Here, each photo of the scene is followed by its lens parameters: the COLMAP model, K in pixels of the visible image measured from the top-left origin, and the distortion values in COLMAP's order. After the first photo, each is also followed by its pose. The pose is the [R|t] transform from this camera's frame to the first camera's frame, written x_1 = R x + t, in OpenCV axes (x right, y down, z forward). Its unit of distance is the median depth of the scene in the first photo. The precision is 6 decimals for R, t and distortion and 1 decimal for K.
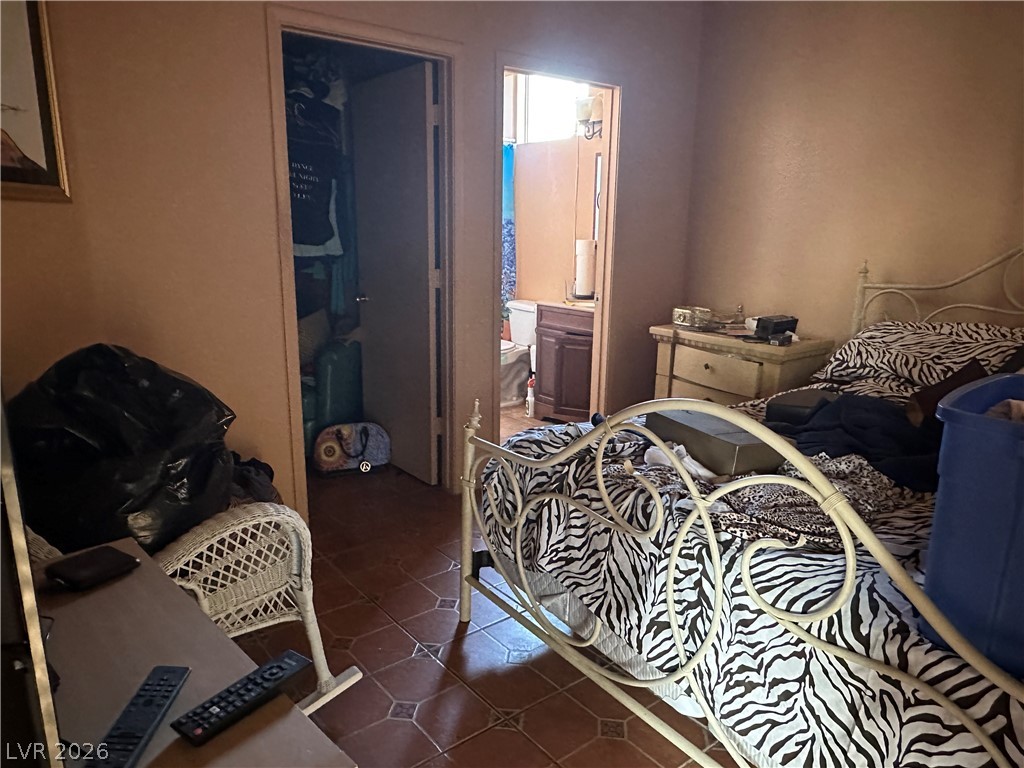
lens RADIAL K [[687.5, 0, 512.5], [0, 687.5, 384.9], [0, 0, 1]] dist [0.000470, -0.000267]
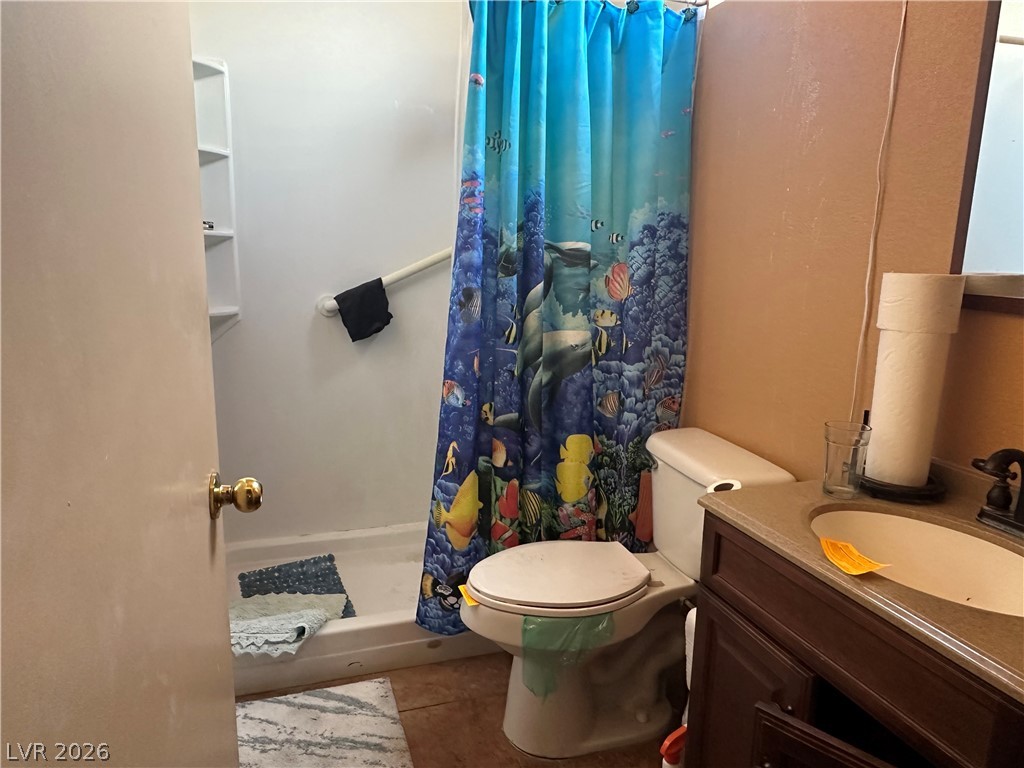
lens RADIAL K [[687.5, 0, 510.3], [0, 687.5, 387.0], [0, 0, 1]] dist [0.000470, -0.000267]
pose [[0.939972, 0.073889, -0.333156, 0.042759], [-0.089749, 0.995436, -0.032448, -0.125829], [0.329238, 0.060401, 0.942313, 0.618250]]
